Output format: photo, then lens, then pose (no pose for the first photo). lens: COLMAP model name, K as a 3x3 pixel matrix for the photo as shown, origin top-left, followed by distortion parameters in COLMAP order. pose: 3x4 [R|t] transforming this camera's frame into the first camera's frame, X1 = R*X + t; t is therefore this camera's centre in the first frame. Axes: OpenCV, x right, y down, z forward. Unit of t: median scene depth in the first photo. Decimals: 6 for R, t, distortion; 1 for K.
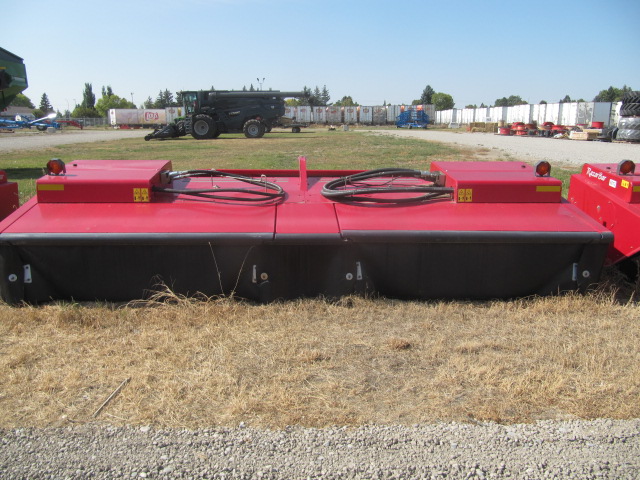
lens RADIAL K [[541.0, 0, 320.0], [0, 541.0, 240.0], [0, 0, 1]] dist [-0.041749, 0.011204]
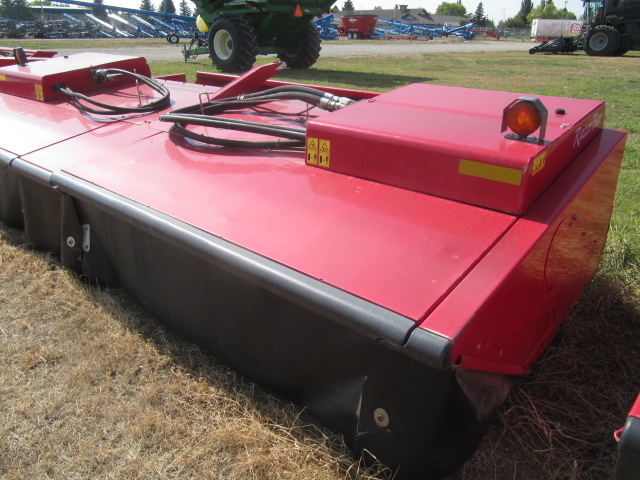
lens RADIAL K [[541.0, 0, 320.0], [0, 541.0, 240.0], [0, 0, 1]] dist [-0.041749, 0.011204]
pose [[0.692533, 0.268191, -0.669680, 0.109583], [-0.166817, 0.962700, 0.213029, -0.019599], [0.701834, -0.035816, 0.711440, 0.114932]]
